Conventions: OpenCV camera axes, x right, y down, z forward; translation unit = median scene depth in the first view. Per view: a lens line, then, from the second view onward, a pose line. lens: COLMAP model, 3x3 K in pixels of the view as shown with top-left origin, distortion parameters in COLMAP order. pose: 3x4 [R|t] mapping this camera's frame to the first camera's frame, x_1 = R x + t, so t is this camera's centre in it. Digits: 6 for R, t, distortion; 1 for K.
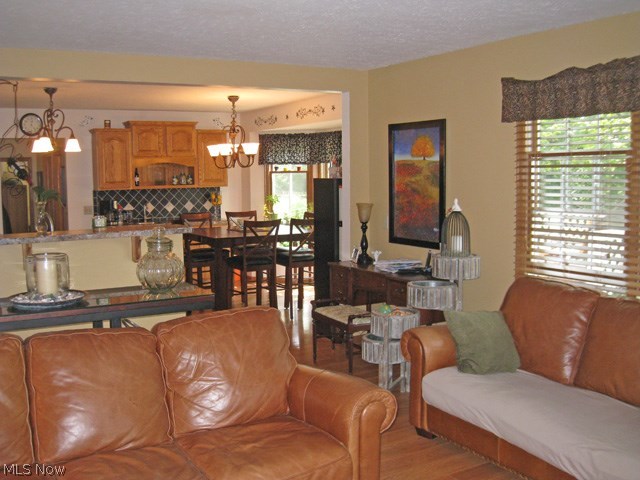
lens RADIAL K [[659.8, 0, 320.0], [0, 659.8, 240.0], [0, 0, 1]] dist [-0.129546, 0.010076]
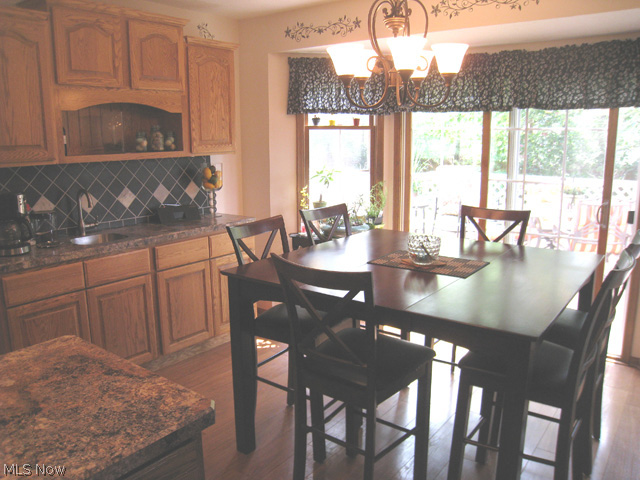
lens RADIAL K [[519.8, 0, 320.0], [0, 519.8, 240.0], [0, 0, 1]] dist [-0.159550, 0.117089]
pose [[0.927060, -0.067698, 0.368751, -0.235151], [0.034485, 0.994790, 0.095933, -0.050026], [-0.373324, -0.076219, 0.924565, 0.589198]]
